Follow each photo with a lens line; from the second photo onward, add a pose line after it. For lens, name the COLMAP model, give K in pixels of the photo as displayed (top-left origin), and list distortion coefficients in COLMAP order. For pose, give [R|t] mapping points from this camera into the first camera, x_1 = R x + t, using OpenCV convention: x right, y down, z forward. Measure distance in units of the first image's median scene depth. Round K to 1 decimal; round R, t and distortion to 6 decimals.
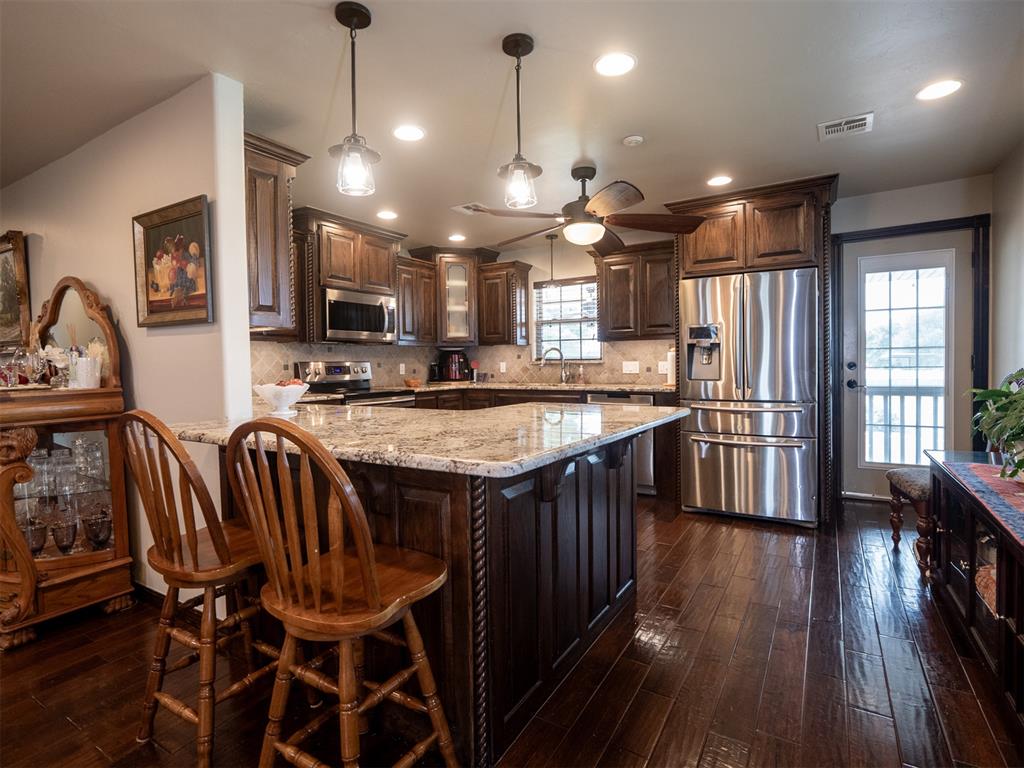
lens RADIAL K [[509.4, 0, 525.1], [0, 509.4, 369.3], [0, 0, 1]] dist [-0.000457, -0.007841]
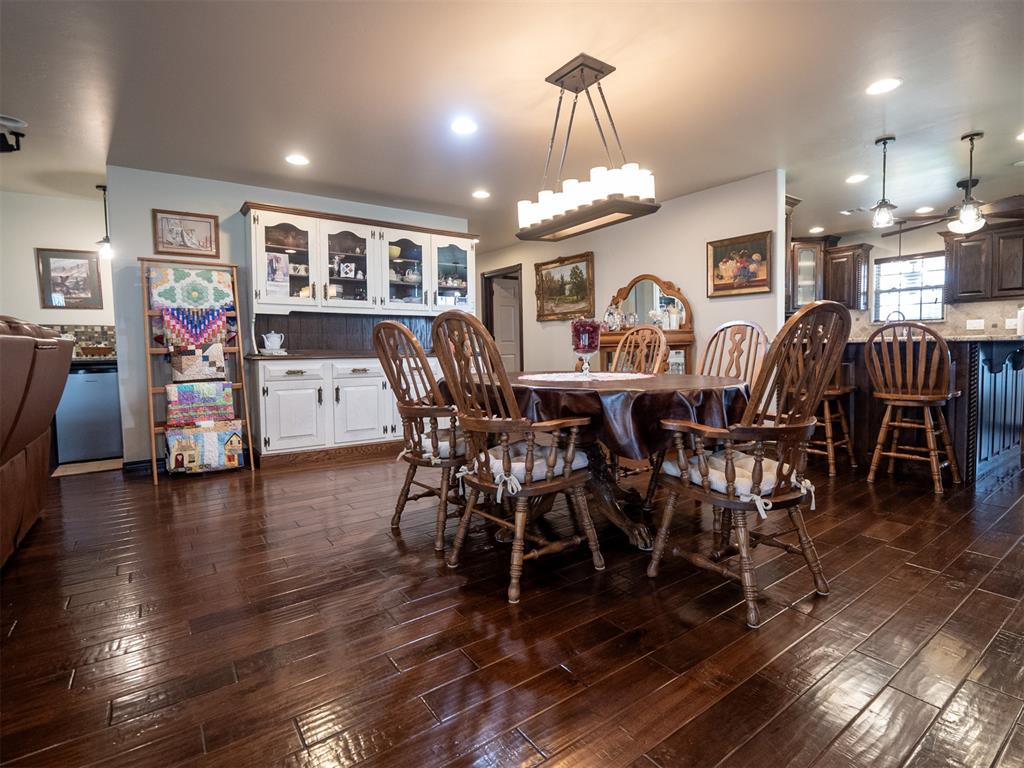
lens RADIAL K [[509.4, 0, 525.1], [0, 509.4, 369.3], [0, 0, 1]] dist [-0.000457, -0.007841]
pose [[0.919879, 0.017535, -0.391810, -0.324452], [-0.002686, 0.999258, 0.038413, 0.062387], [0.392193, -0.034283, 0.919244, -0.574534]]
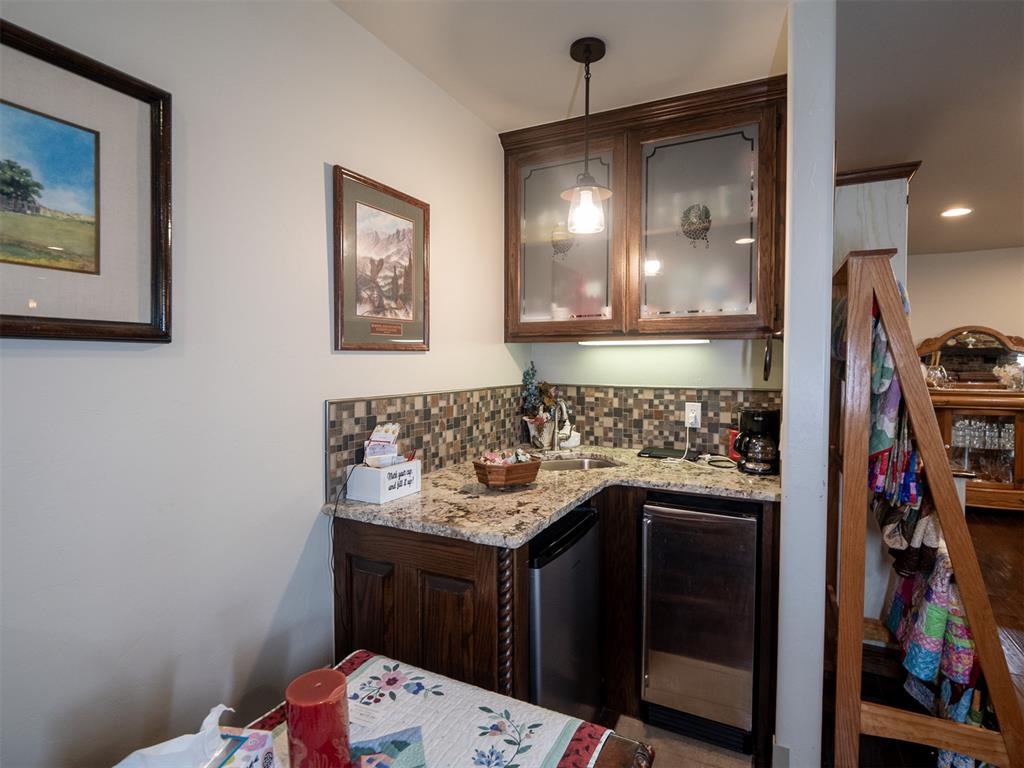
lens RADIAL K [[513.2, 0, 524.2], [0, 513.2, 372.6], [0, 0, 1]] dist [-0.014001, -0.000323]
pose [[0.997800, 0.012584, 0.065090, -1.487952], [-0.012742, 0.999917, 0.002010, -0.004656], [-0.065059, -0.002835, 0.997877, -0.366277]]
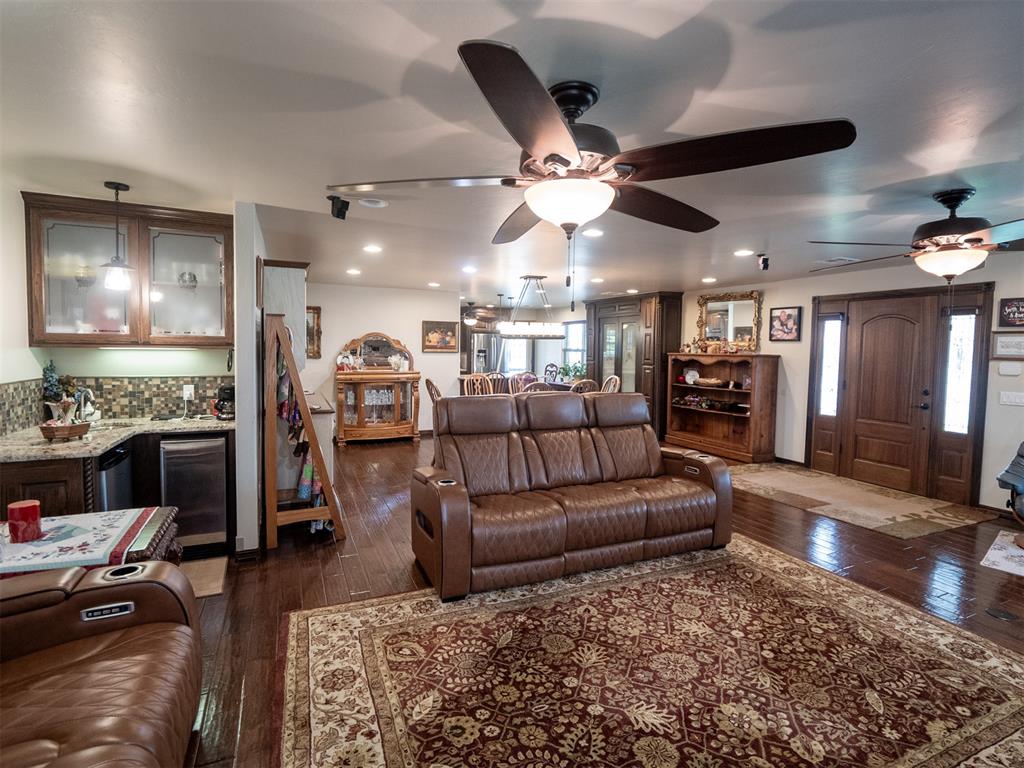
lens RADIAL K [[513.2, 0, 524.2], [0, 513.2, 372.6], [0, 0, 1]] dist [-0.014001, -0.000323]
pose [[0.568195, -0.019216, 0.822670, -1.661214], [-0.004952, 0.999629, 0.026770, -0.021366], [-0.822879, -0.019284, 0.567889, -0.794336]]
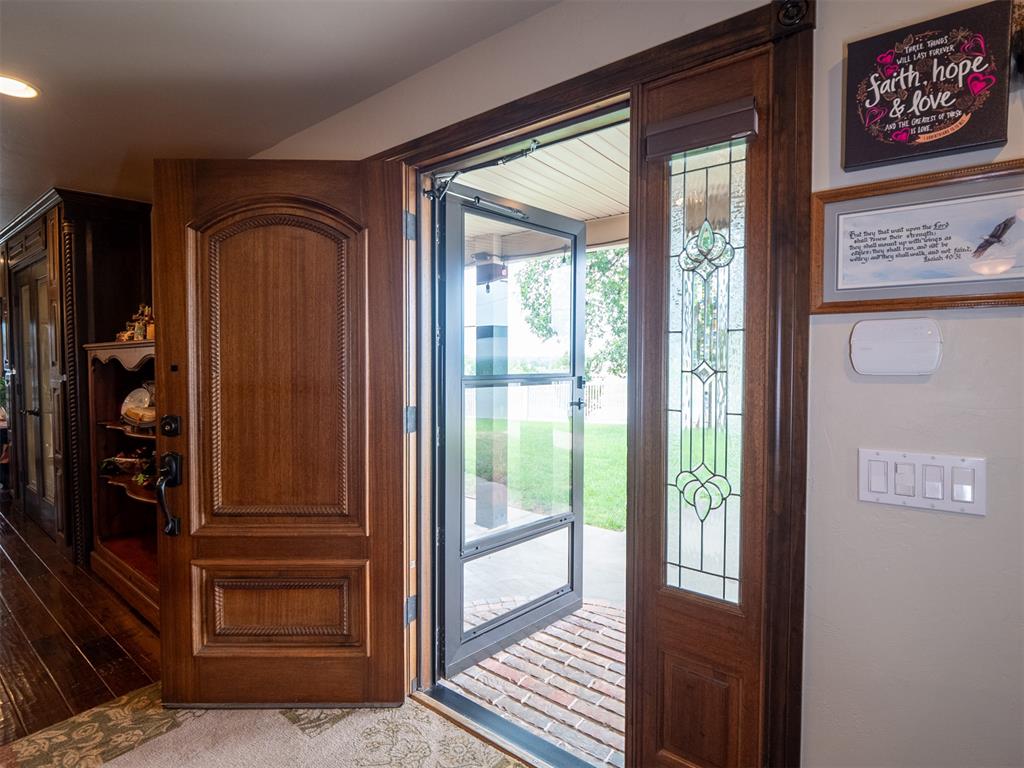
lens RADIAL K [[510.4, 0, 526.5], [0, 510.4, 374.3], [0, 0, 1]] dist [-0.000170, -0.010063]
pose [[0.110129, -0.021486, 0.993685, -0.579145], [0.021766, 0.999579, 0.019201, -0.003456], [-0.993679, 0.019514, 0.110550, -0.872988]]
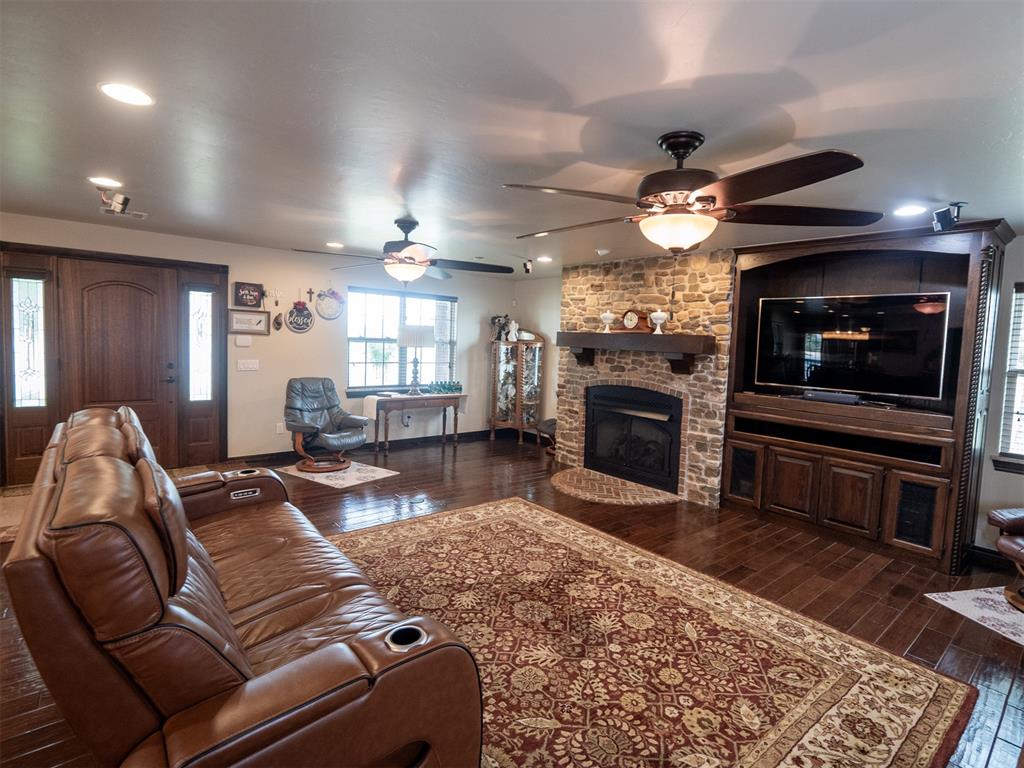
lens RADIAL K [[510.4, 0, 526.5], [0, 510.4, 374.3], [0, 0, 1]] dist [-0.000170, -0.010063]
pose [[-0.945785, -0.048216, 0.321194, -1.343965], [-0.021052, 0.995941, 0.087515, -0.047049], [-0.324110, 0.076008, -0.942961, -0.100478]]
